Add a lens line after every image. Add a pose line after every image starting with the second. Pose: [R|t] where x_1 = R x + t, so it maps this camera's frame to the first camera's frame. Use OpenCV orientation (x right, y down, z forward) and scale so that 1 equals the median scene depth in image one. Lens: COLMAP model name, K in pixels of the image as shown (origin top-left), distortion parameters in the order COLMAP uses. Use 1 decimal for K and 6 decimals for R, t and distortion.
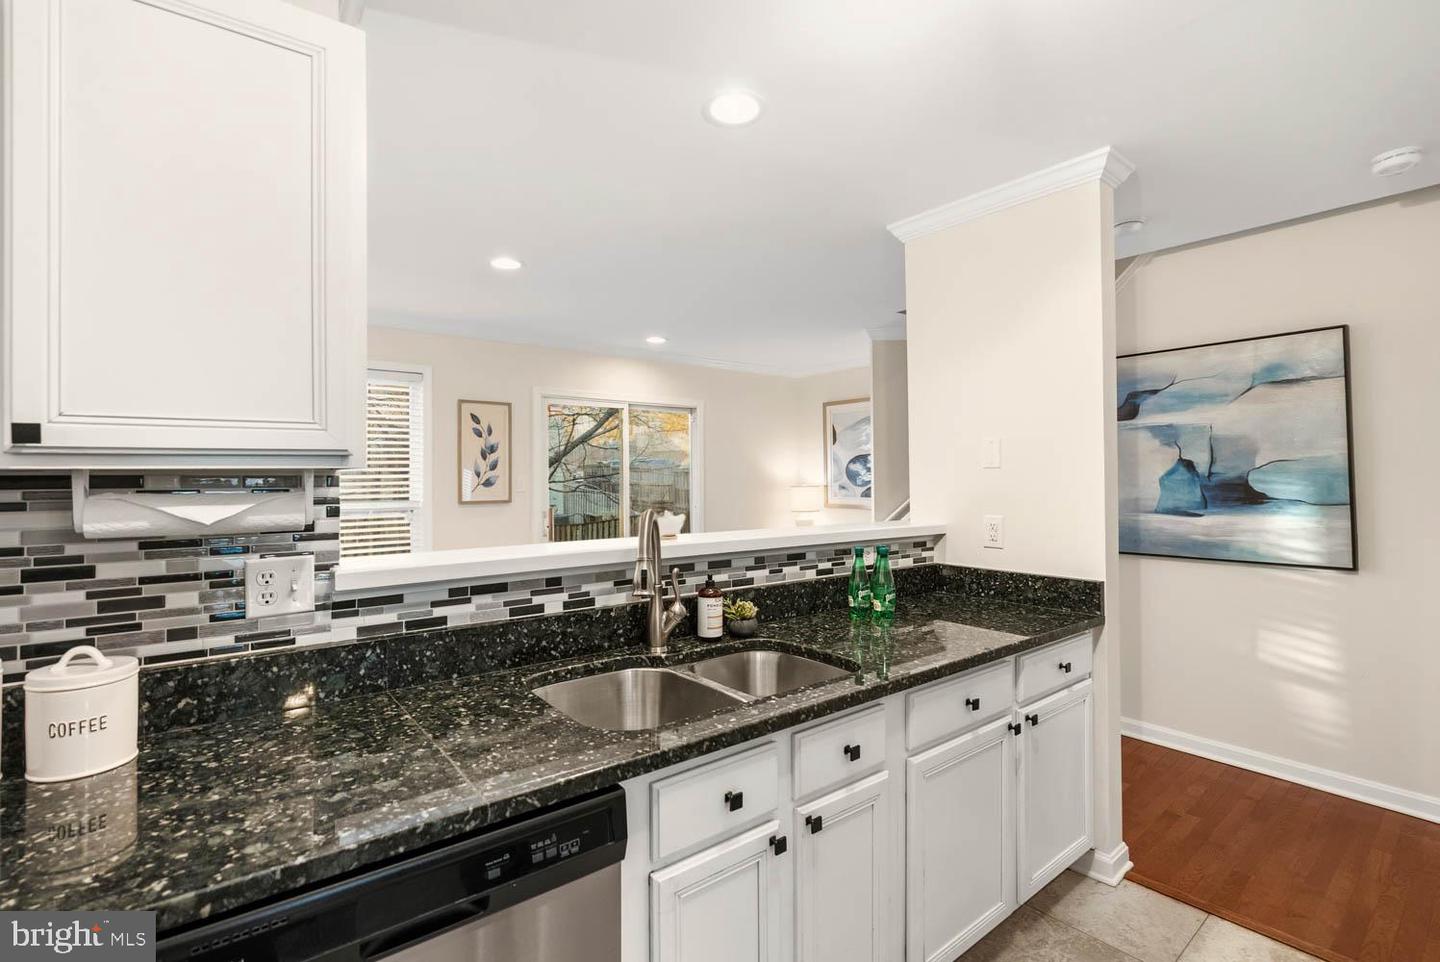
lens RADIAL K [[660.7, 0, 718.6], [0, 660.7, 469.0], [0, 0, 1]] dist [-0.002349, -0.000287]
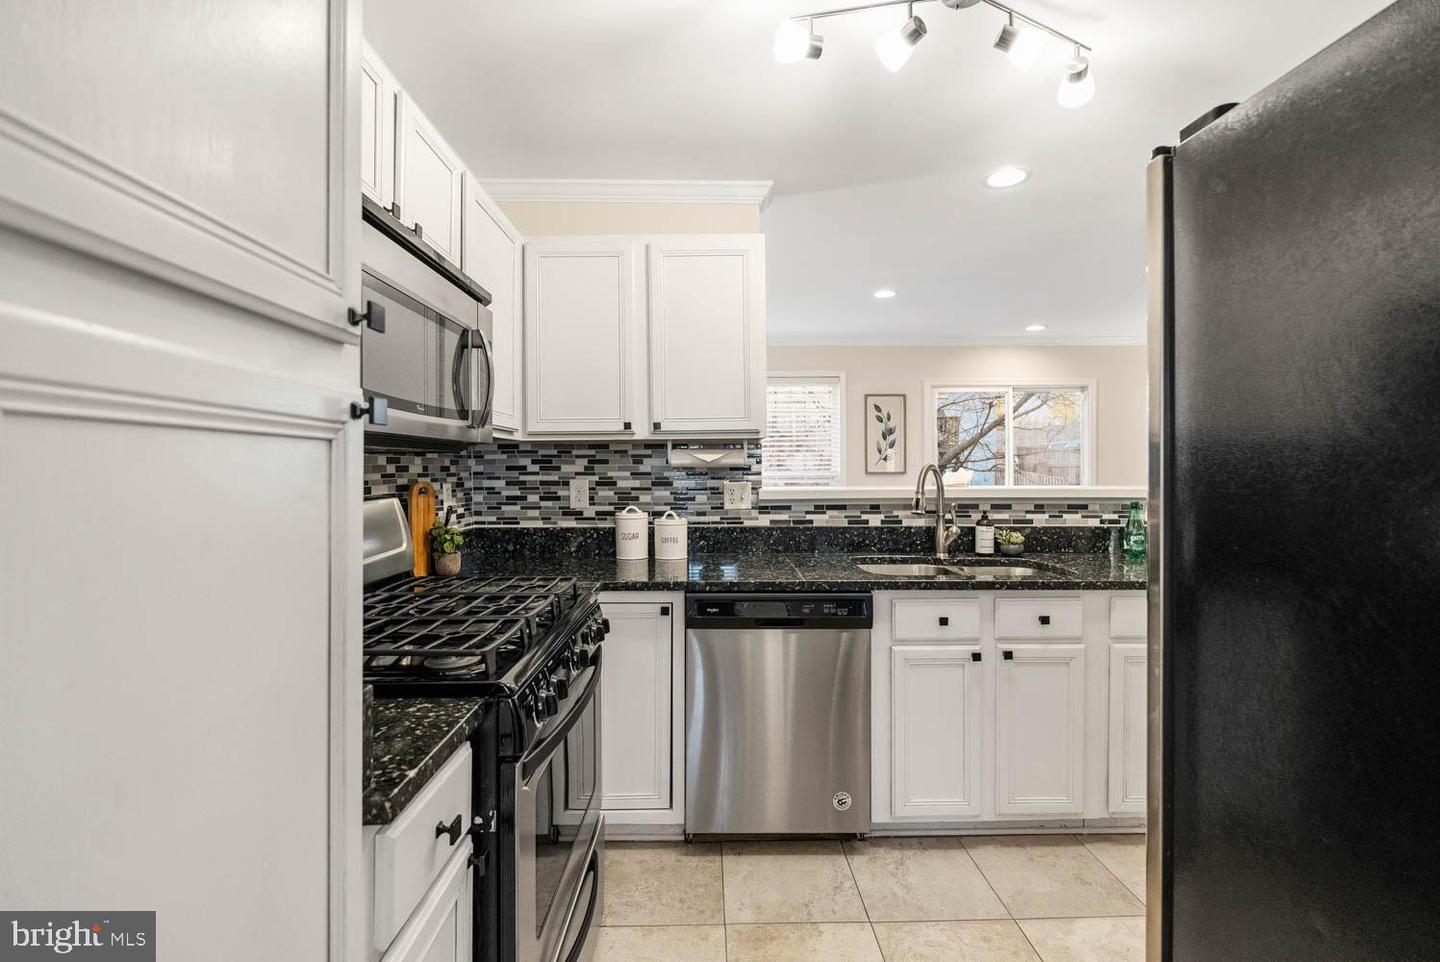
lens RADIAL K [[638.7, 0, 718.6], [0, 638.7, 465.4], [0, 0, 1]] dist [-0.010278, 0.000142]
pose [[0.791469, 0.003285, -0.611200, 0.428749], [0.008401, 0.999833, 0.016252, 0.036964], [0.611151, -0.017998, 0.791309, -0.520137]]
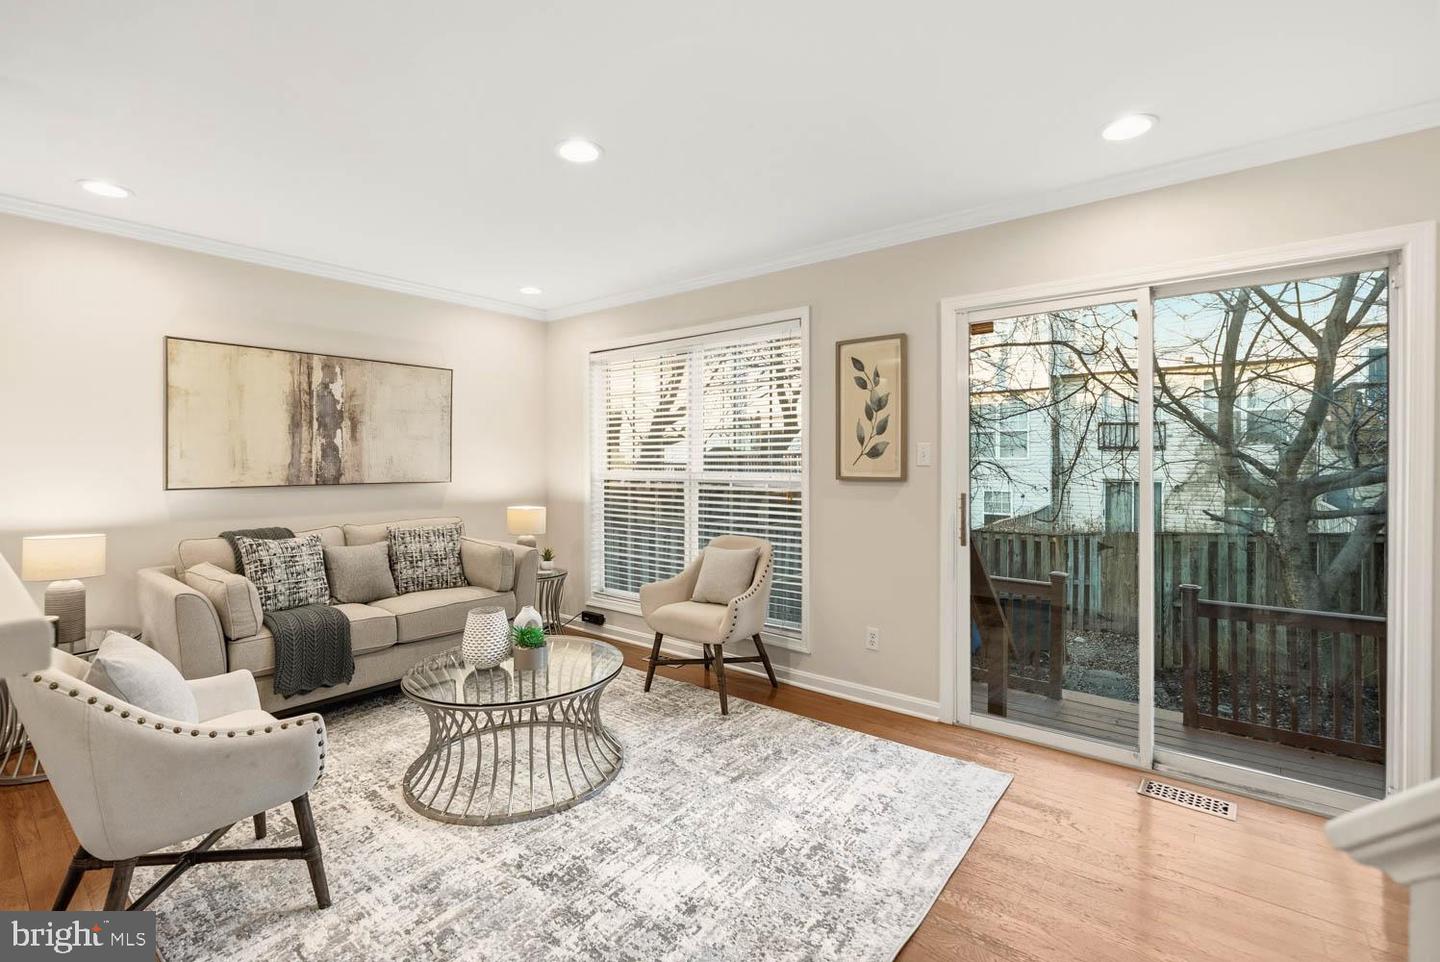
lens RADIAL K [[638.7, 0, 718.6], [0, 638.7, 465.4], [0, 0, 1]] dist [-0.010278, 0.000142]
pose [[0.214390, 0.013022, -0.976661, 0.829742], [0.015291, 0.999744, 0.016686, 0.062316], [0.976628, -0.018511, 0.214136, 1.997849]]
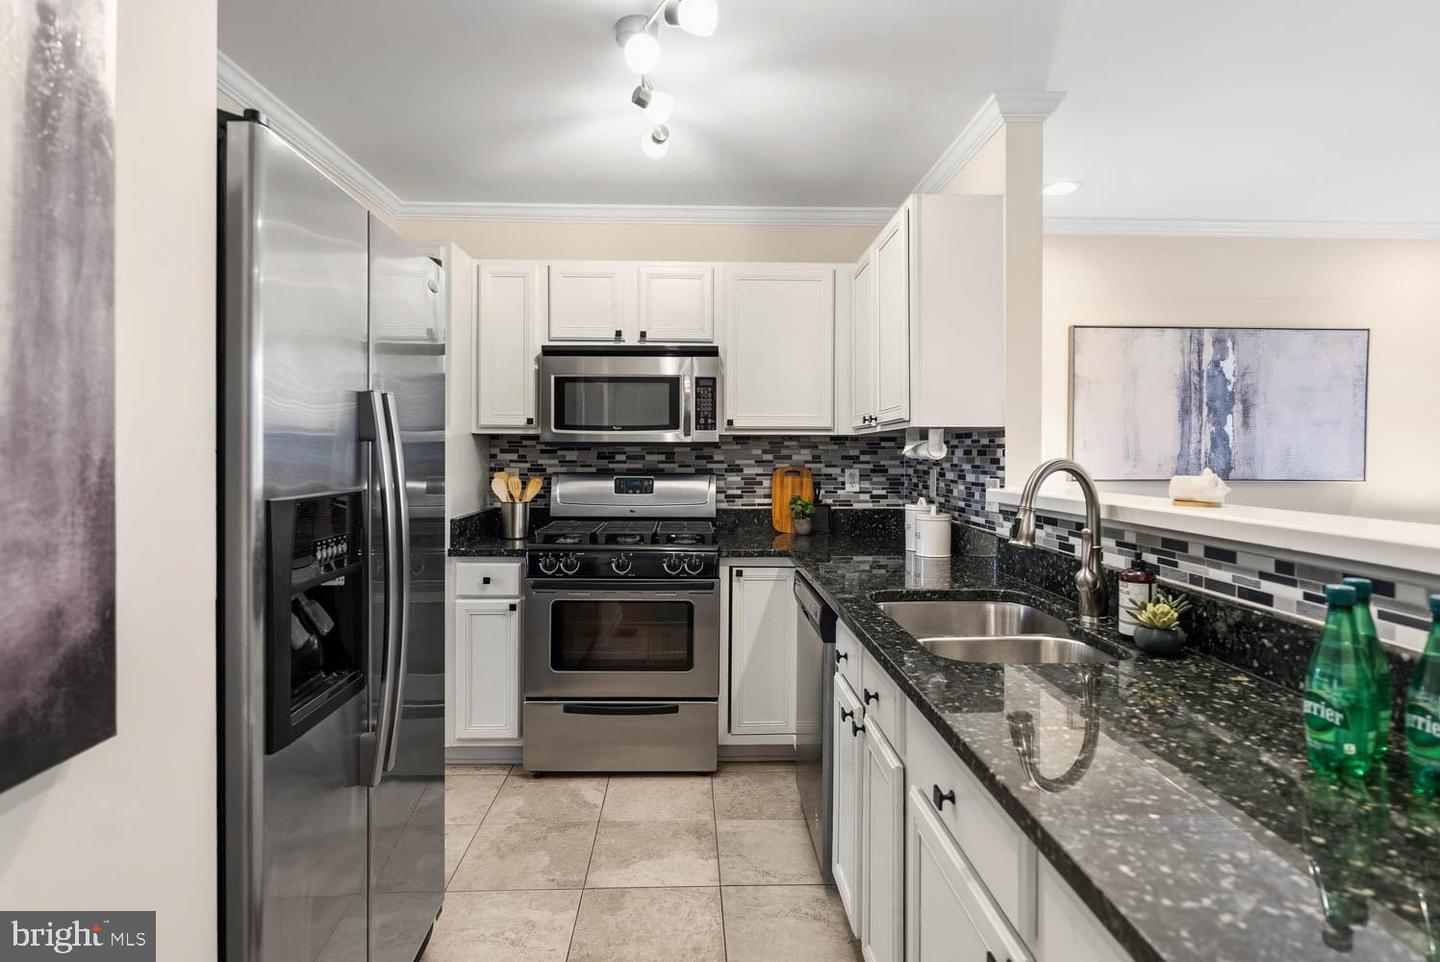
lens RADIAL K [[768.8, 0, 719.4], [0, 768.8, 454.6], [0, 0, 1]] dist [-0.002078, 0.000132]
pose [[-0.593672, 0.007903, -0.804668, 1.084960], [0.015078, 0.999885, -0.001304, 0.050346], [0.804566, -0.012907, -0.593723, 1.286753]]
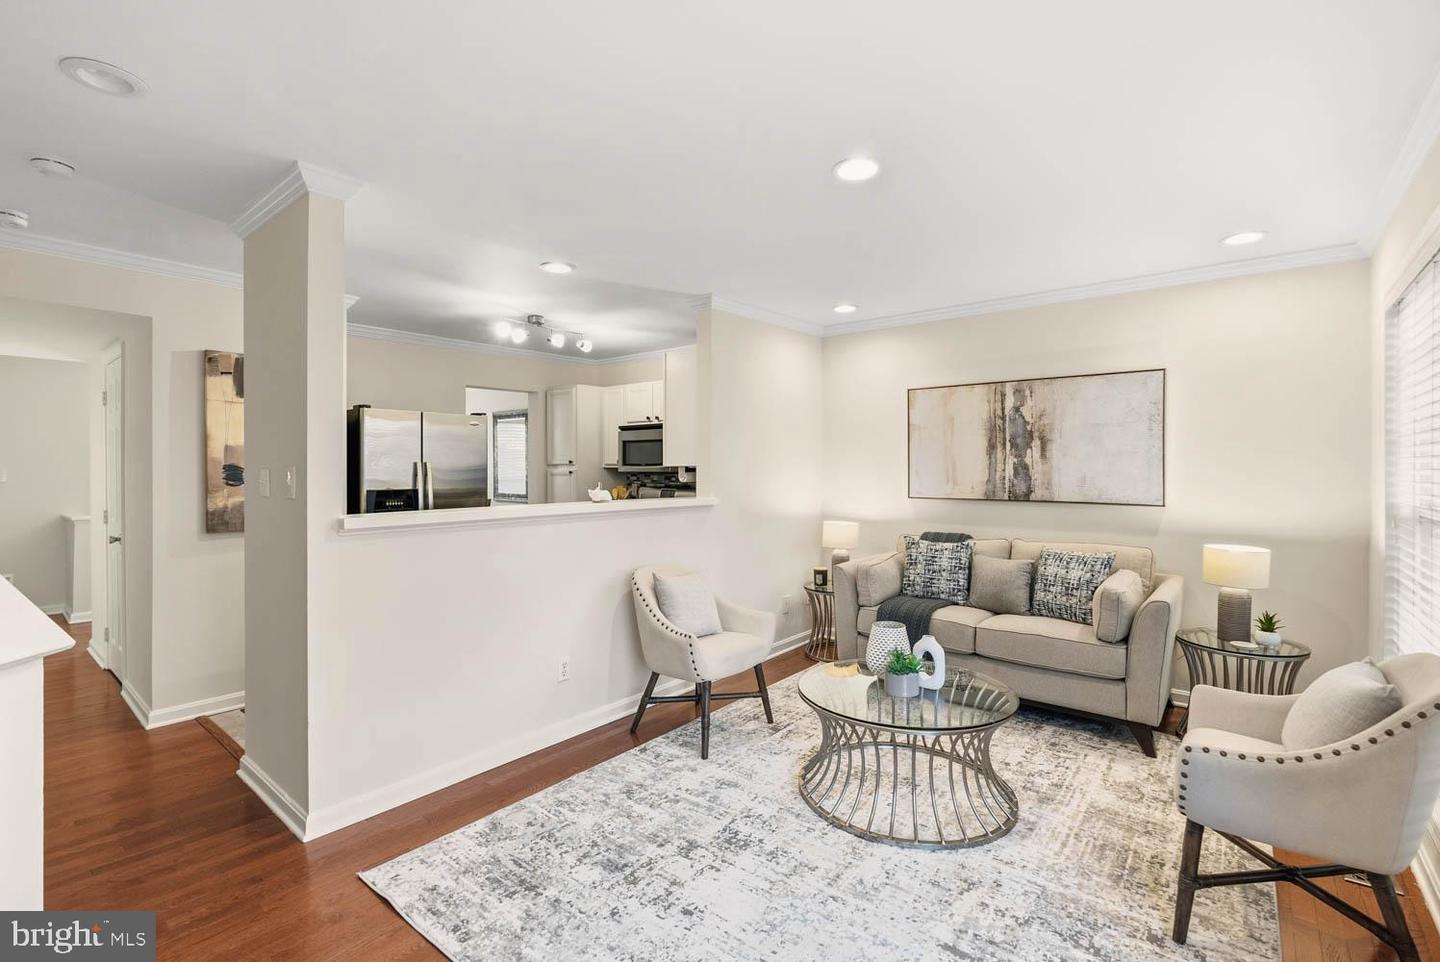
lens RADIAL K [[647.9, 0, 717.0], [0, 647.9, 472.1], [0, 0, 1]] dist [0.001295, 0.000111]
pose [[-0.979122, 0.007323, -0.203144, -0.045189], [0.009611, 0.999901, -0.010278, 0.052334], [0.203048, -0.012016, -0.979095, 3.336007]]
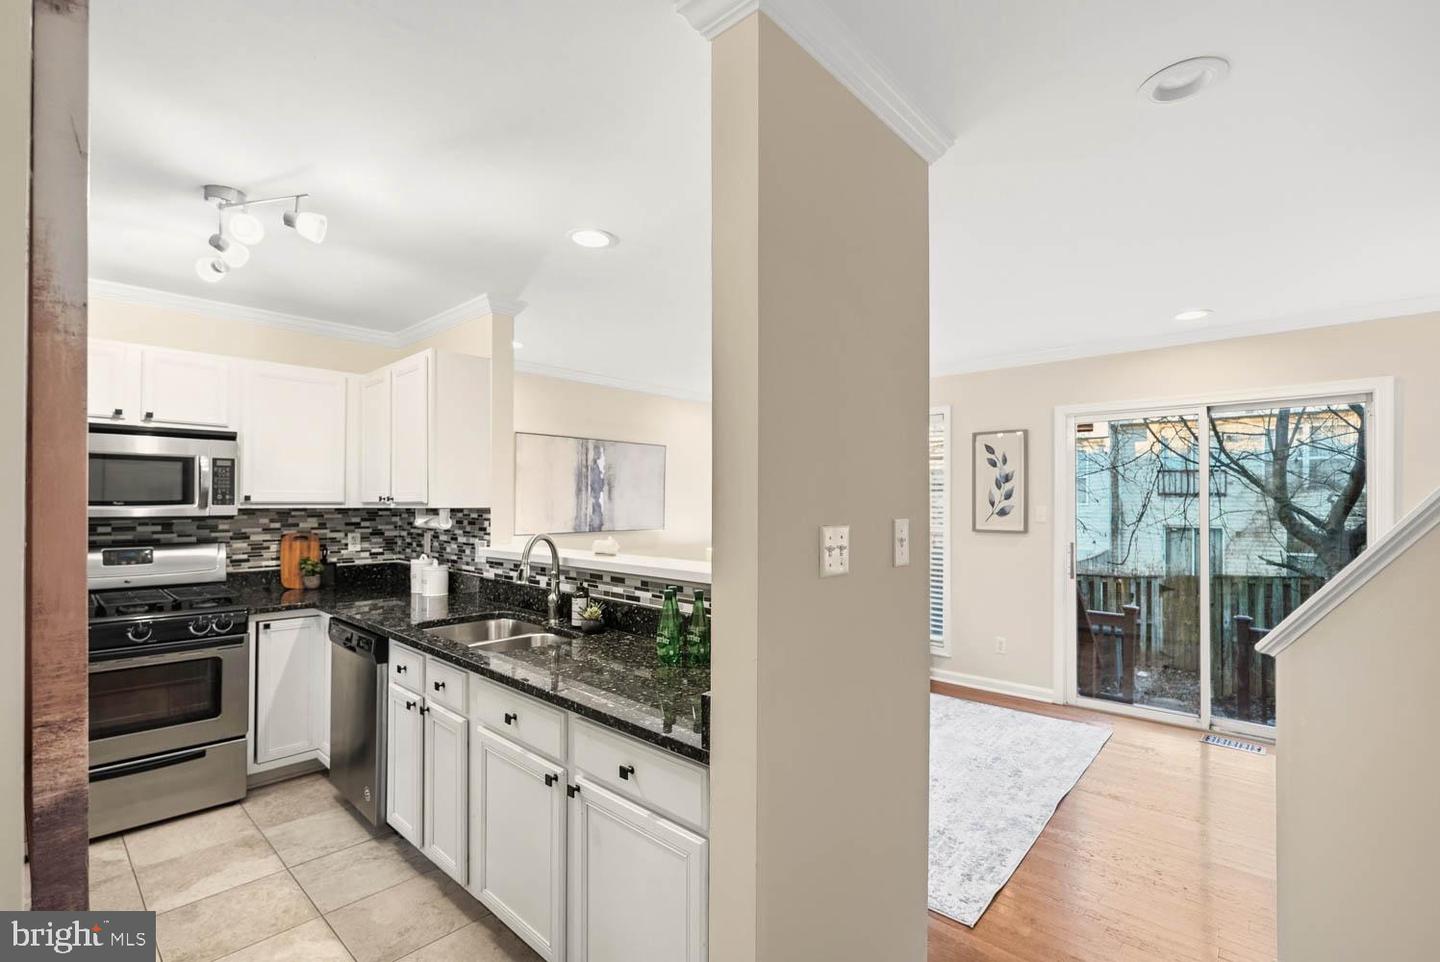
lens RADIAL K [[642.6, 0, 714.5], [0, 642.6, 498.6], [0, 0, 1]] dist [-0.005293, -0.000045]
pose [[0.151821, 0.002751, -0.988404, 1.585582], [0.011870, 0.999919, 0.004606, -0.026269], [0.988337, -0.012431, 0.151776, 1.219986]]
